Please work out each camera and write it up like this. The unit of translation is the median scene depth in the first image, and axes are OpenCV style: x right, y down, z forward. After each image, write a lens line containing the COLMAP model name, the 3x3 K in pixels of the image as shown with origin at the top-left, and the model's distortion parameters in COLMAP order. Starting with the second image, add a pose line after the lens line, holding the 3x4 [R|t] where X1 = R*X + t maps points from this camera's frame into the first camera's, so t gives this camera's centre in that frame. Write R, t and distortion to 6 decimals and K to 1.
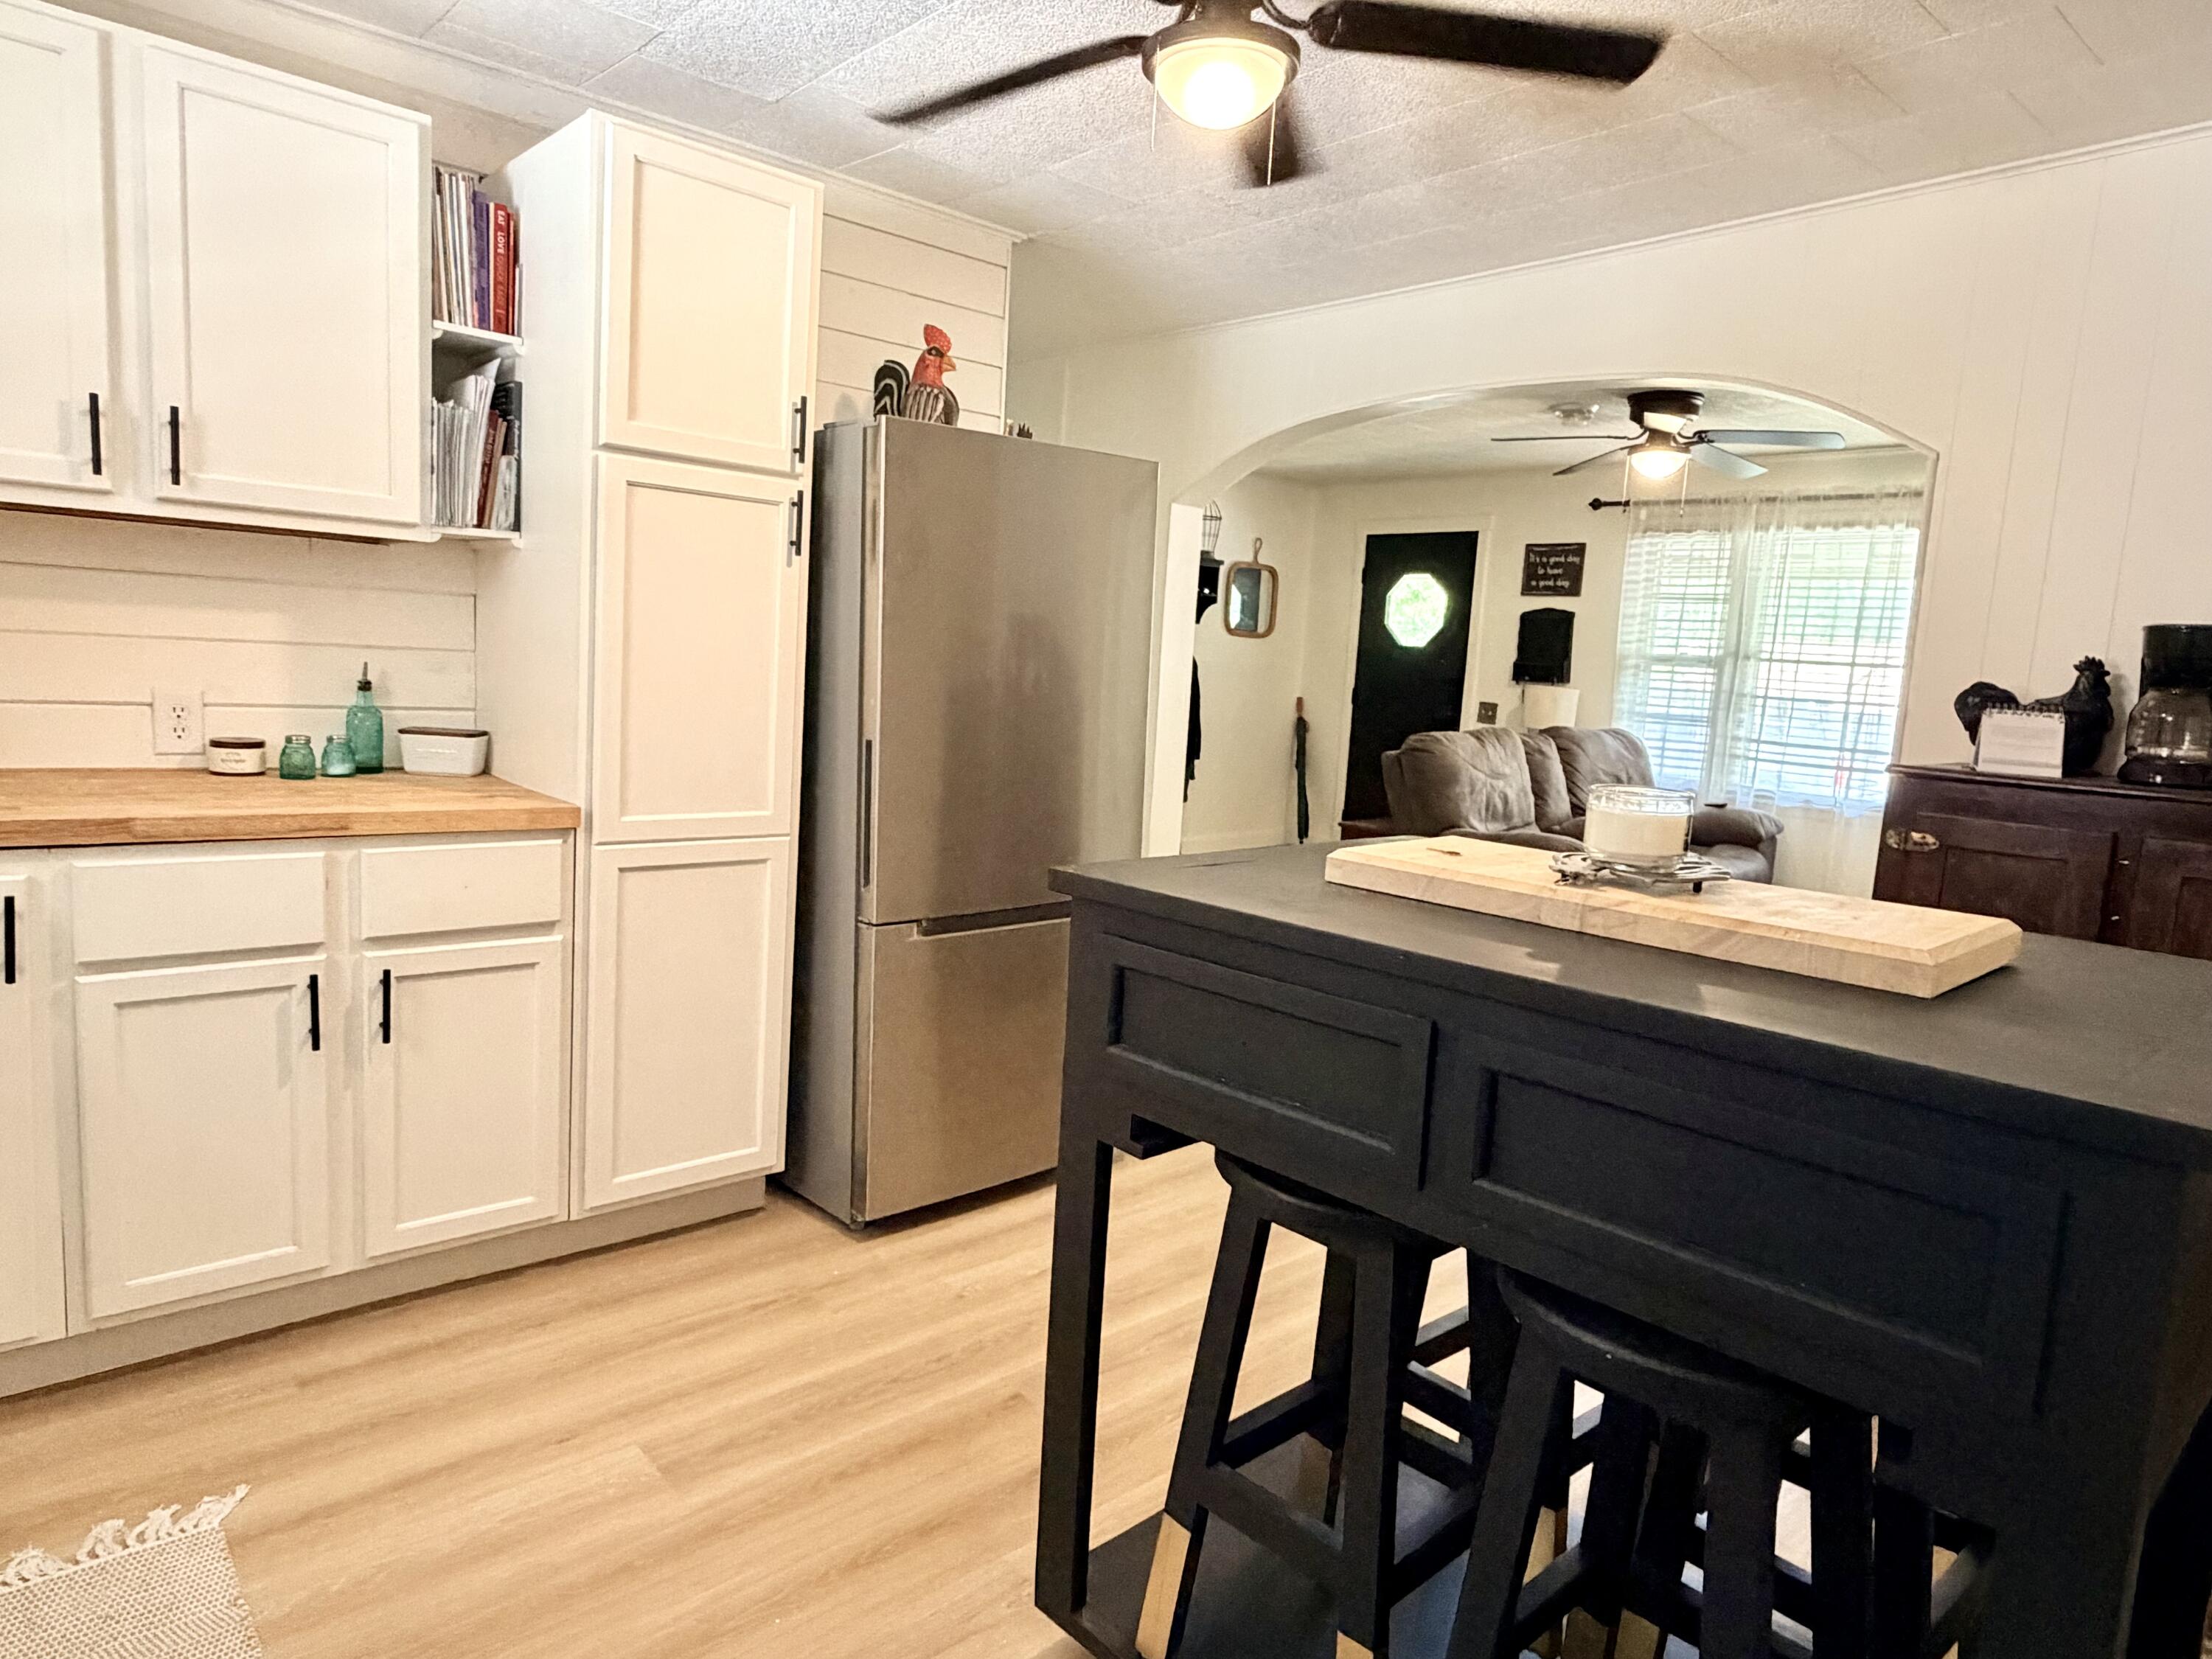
lens RADIAL K [[1326.4, 0, 1106.9], [0, 1326.4, 830.3], [0, 0, 1]] dist [-0.001032, 0.002542]
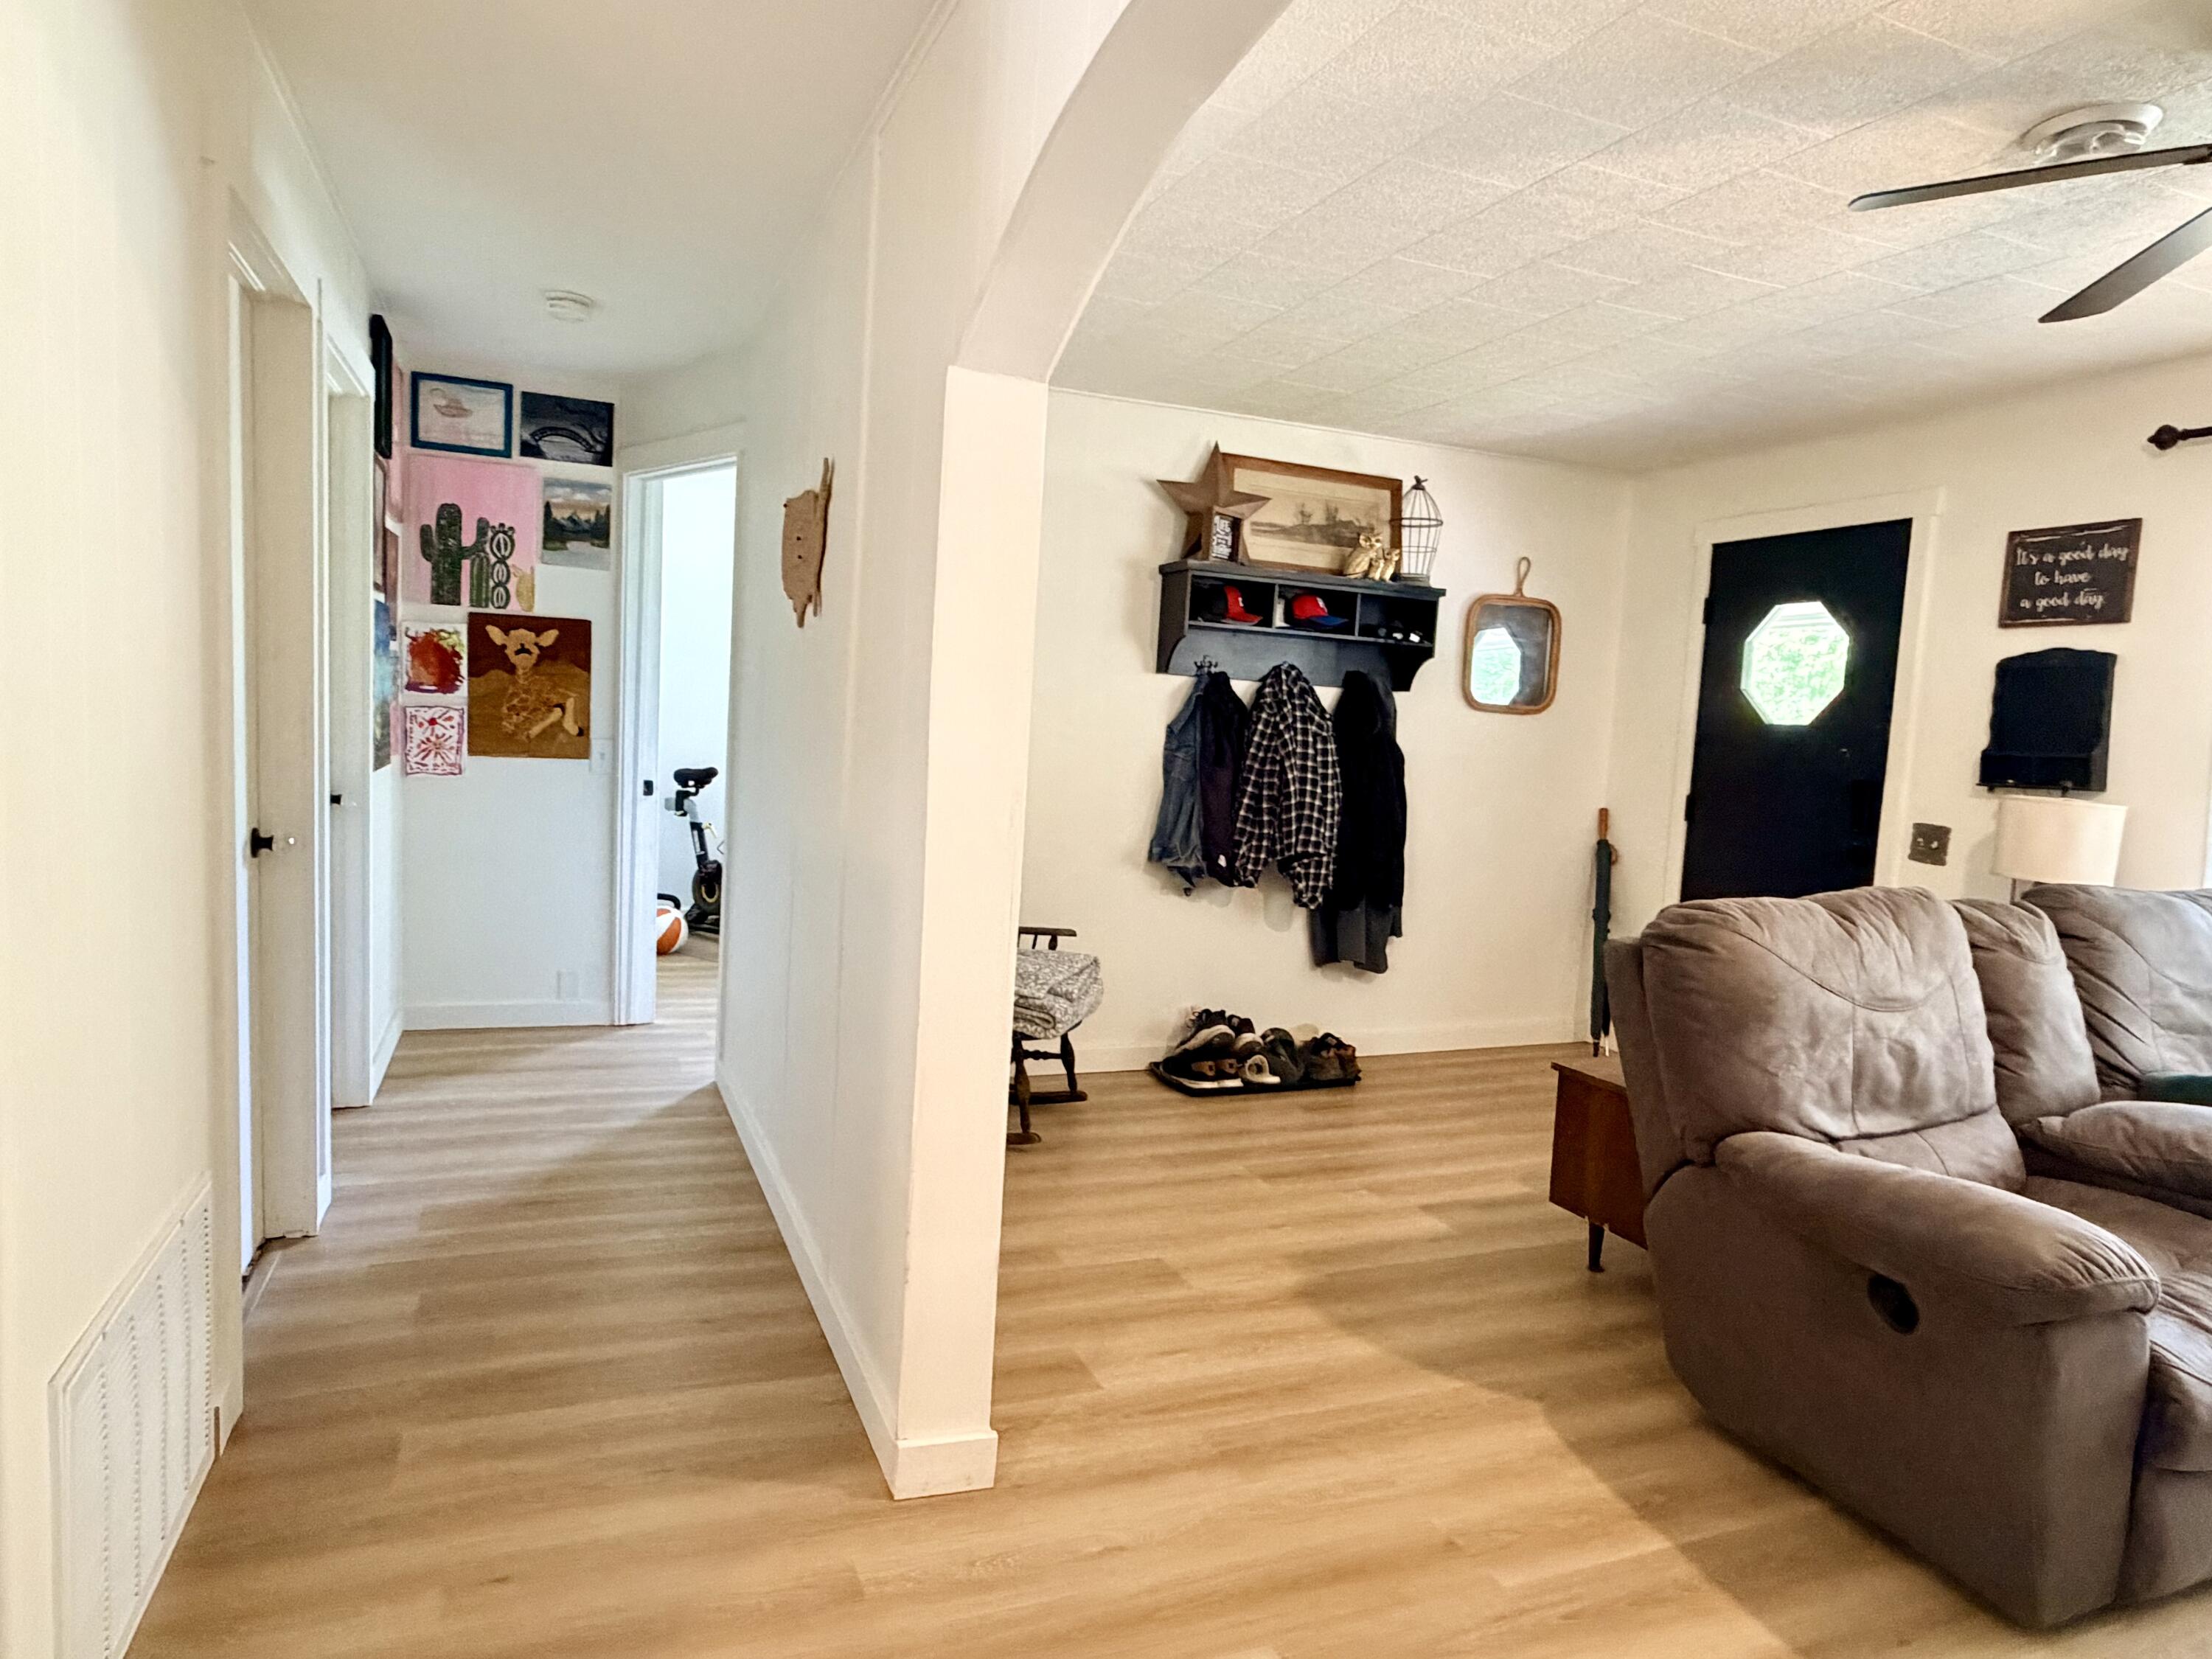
lens RADIAL K [[1326.4, 0, 1099.2], [0, 1326.4, 838.0], [0, 0, 1]] dist [-0.001032, 0.002542]
pose [[0.945135, 0.022280, -0.325919, 0.155475], [-0.044093, 0.997242, -0.059695, -0.047346], [0.323691, 0.070791, 0.943511, 0.408563]]
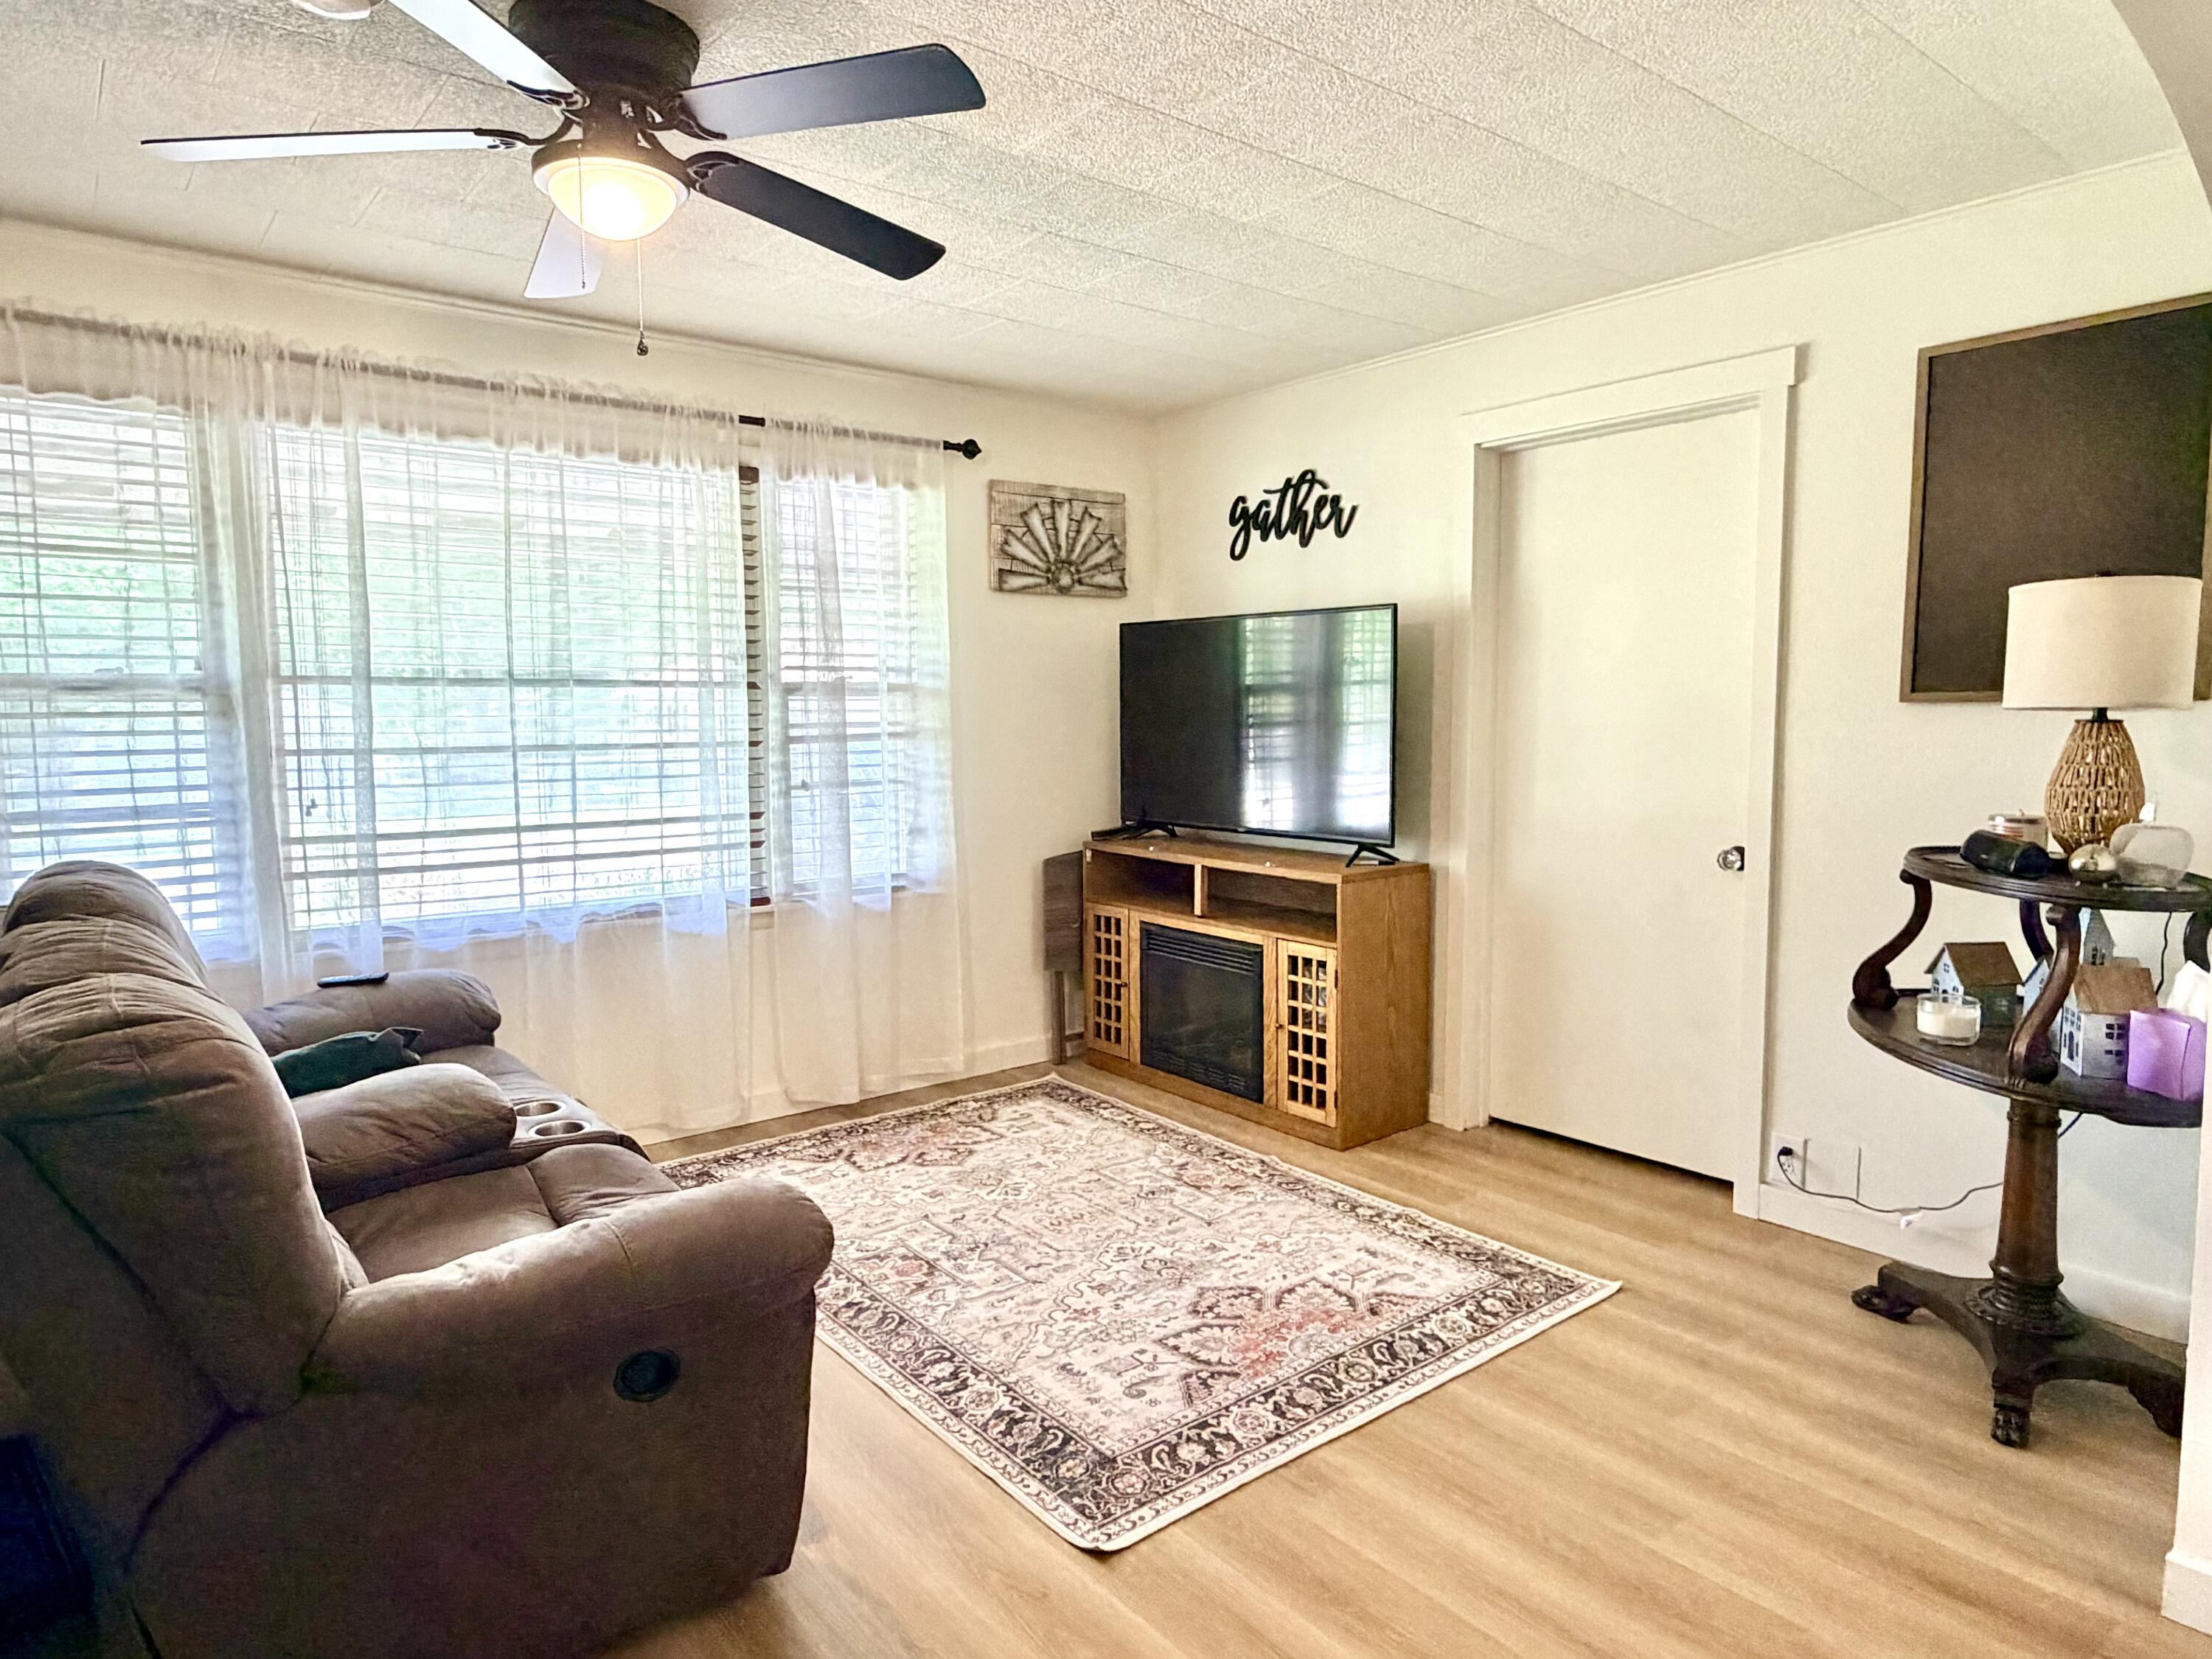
lens RADIAL K [[1326.4, 0, 1100.6], [0, 1326.4, 827.4], [0, 0, 1]] dist [-0.001032, 0.002542]
pose [[0.055129, -0.147203, 0.987569, 0.000471], [0.143192, 0.980015, 0.138084, -0.094006], [-0.988158, 0.133800, 0.075106, 0.629537]]
